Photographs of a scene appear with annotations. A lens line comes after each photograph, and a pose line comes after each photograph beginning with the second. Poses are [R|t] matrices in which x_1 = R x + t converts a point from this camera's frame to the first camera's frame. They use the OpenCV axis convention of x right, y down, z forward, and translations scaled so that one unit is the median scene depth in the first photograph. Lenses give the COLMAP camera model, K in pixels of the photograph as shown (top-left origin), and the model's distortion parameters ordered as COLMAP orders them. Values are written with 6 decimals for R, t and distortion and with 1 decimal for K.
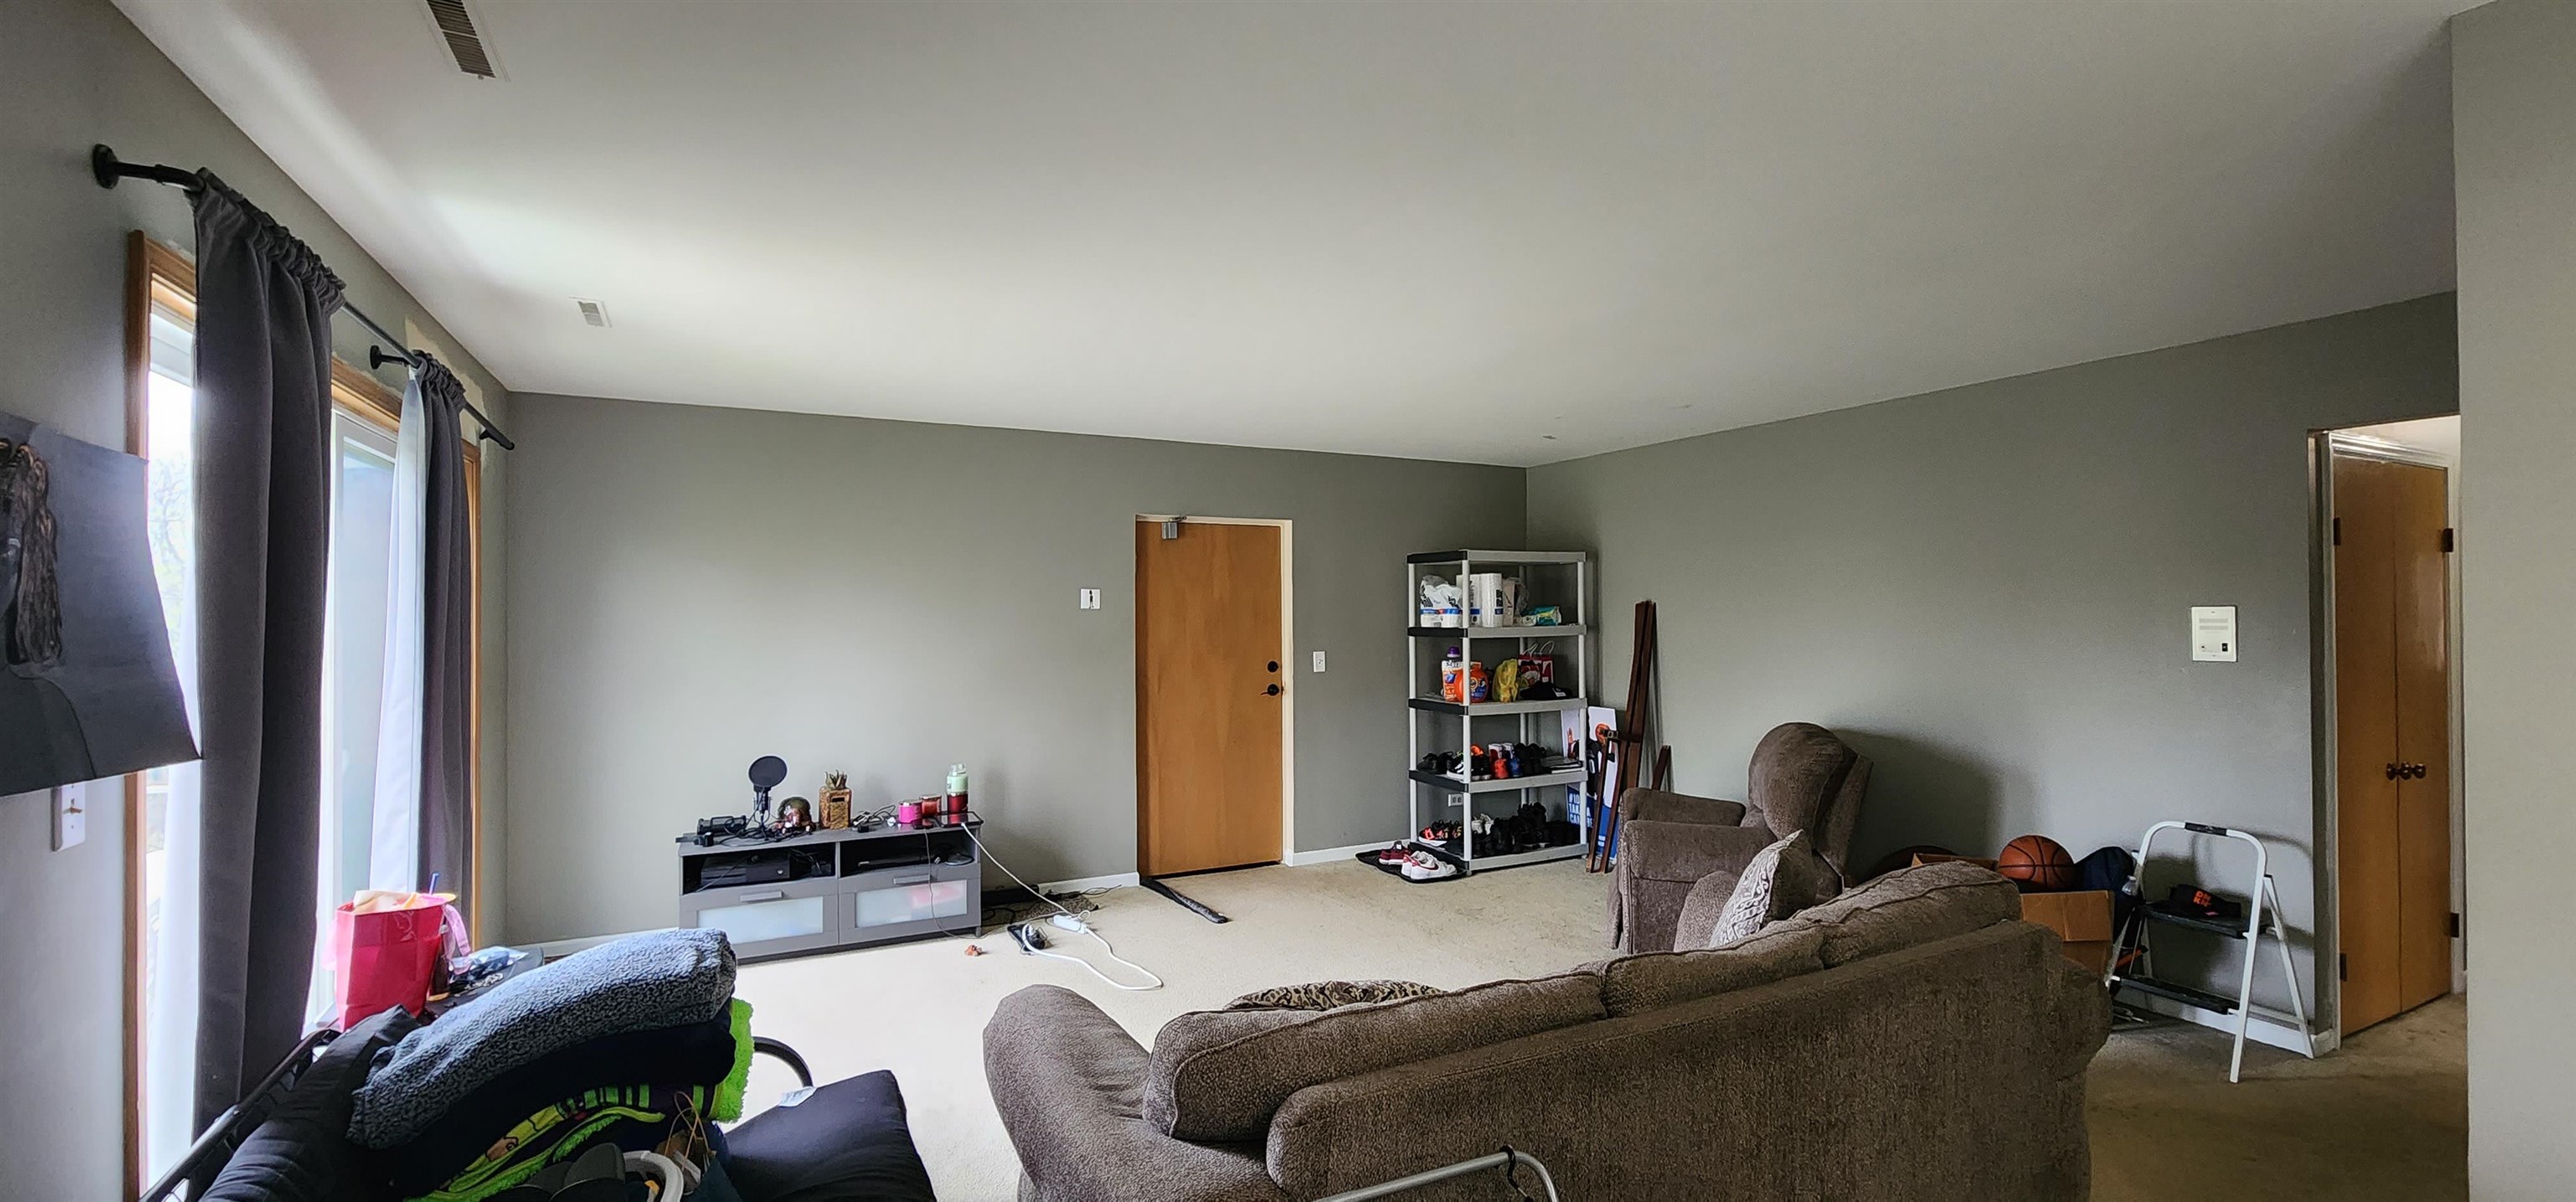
lens RADIAL K [[1055.7, 0, 1282.8], [0, 1055.7, 601.3], [0, 0, 1]] dist [-0.002097, 0.000623]
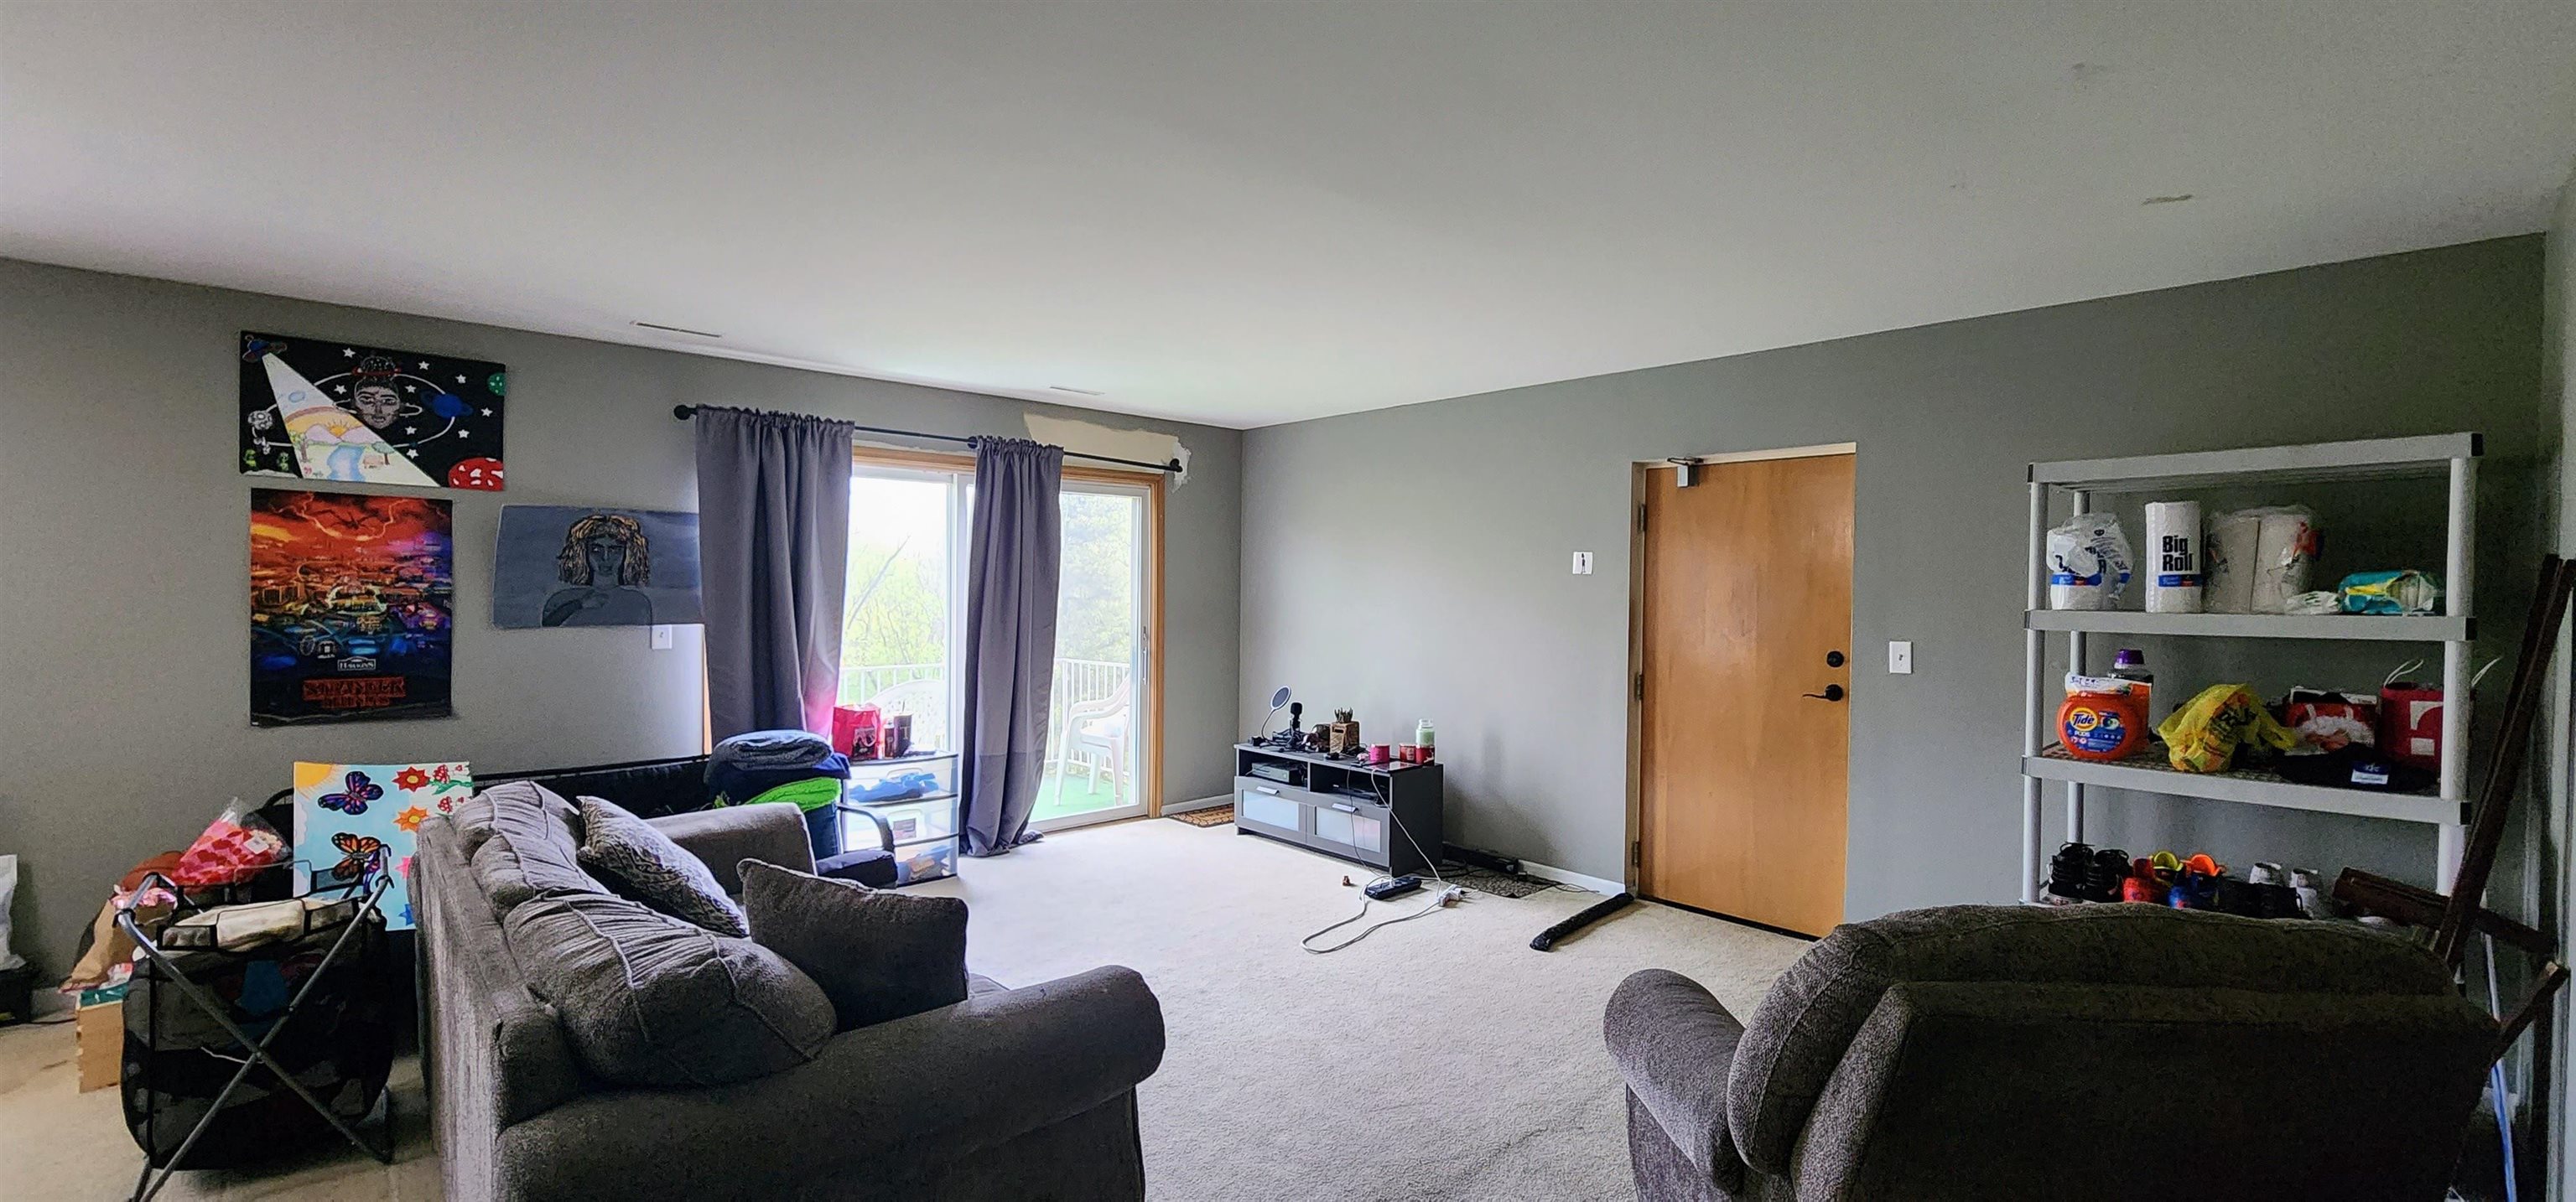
lens RADIAL K [[1055.7, 0, 1286.1], [0, 1055.7, 597.7], [0, 0, 1]] dist [-0.002097, 0.000623]
pose [[0.266126, 0.020958, -0.963710, 0.608335], [0.000671, 0.999759, 0.021927, 0.007511], [0.963938, -0.006482, 0.266048, 0.520327]]
